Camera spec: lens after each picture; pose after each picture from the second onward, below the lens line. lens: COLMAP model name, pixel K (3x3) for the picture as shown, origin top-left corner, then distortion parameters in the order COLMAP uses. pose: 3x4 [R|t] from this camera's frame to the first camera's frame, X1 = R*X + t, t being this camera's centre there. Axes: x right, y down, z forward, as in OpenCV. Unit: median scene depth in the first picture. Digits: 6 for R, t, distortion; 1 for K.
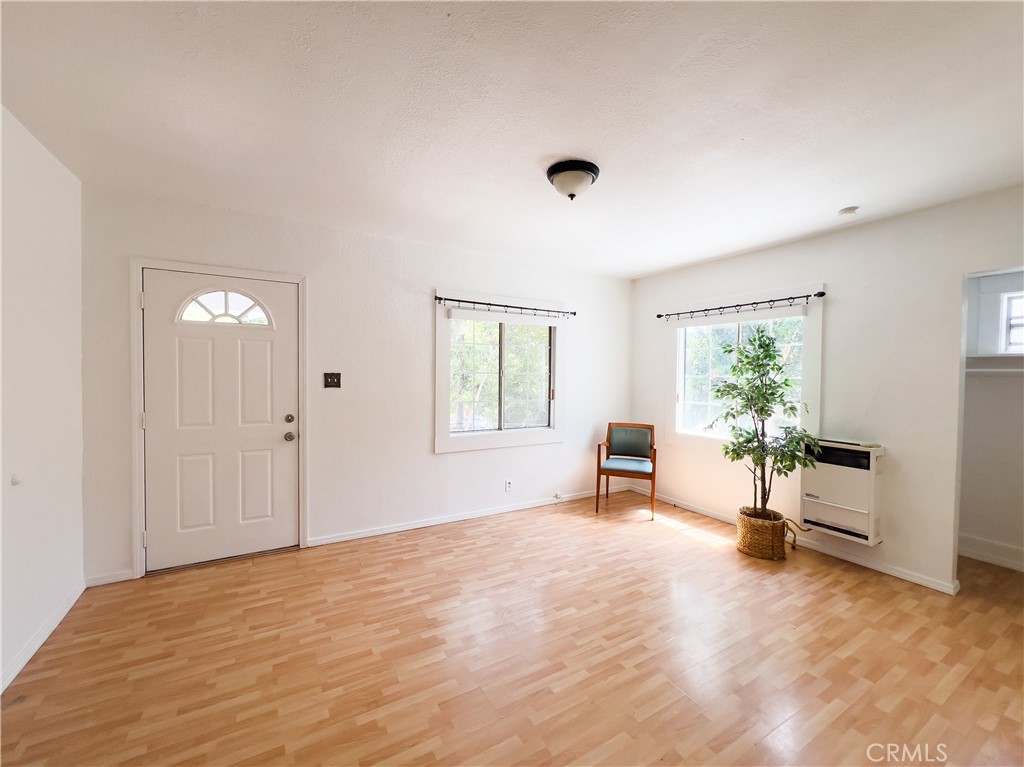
lens RADIAL K [[414.7, 0, 511.1], [0, 414.7, 377.6], [0, 0, 1]] dist [-0.002044, 0.001032]
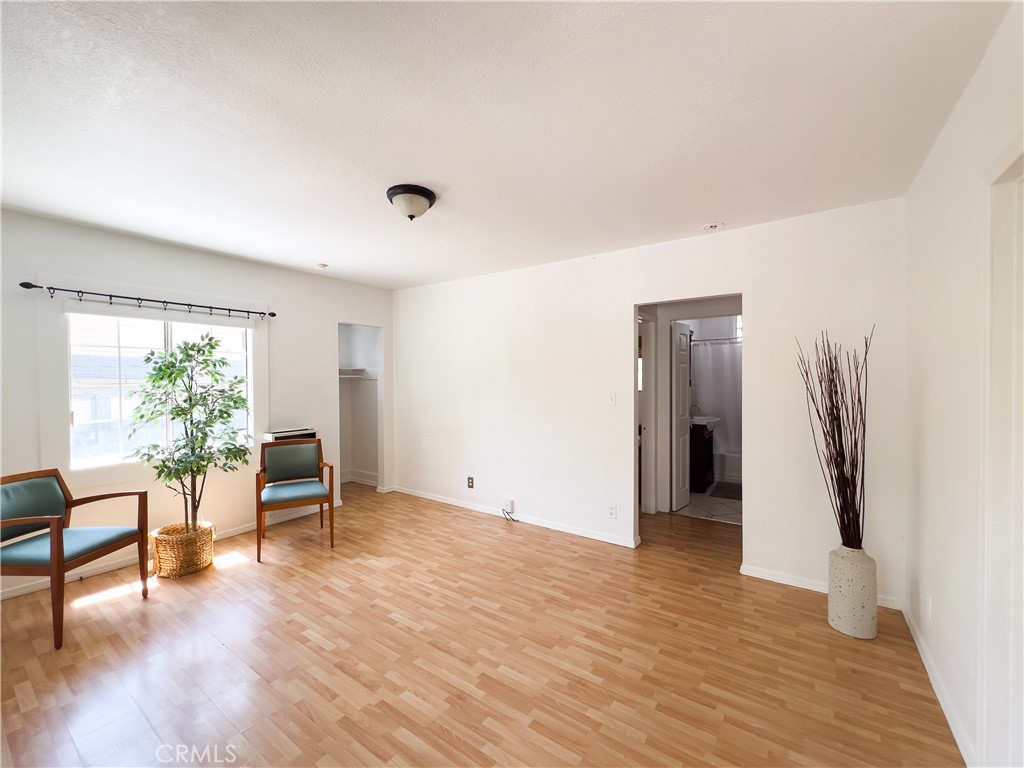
lens RADIAL K [[416.8, 0, 513.6], [0, 416.8, 383.8], [0, 0, 1]] dist [-0.001338, -0.000129]
pose [[-0.411955, -0.020730, 0.910969, -1.086963], [0.010678, 0.999563, 0.027574, -0.035791], [-0.911142, 0.021086, -0.411553, 1.391059]]
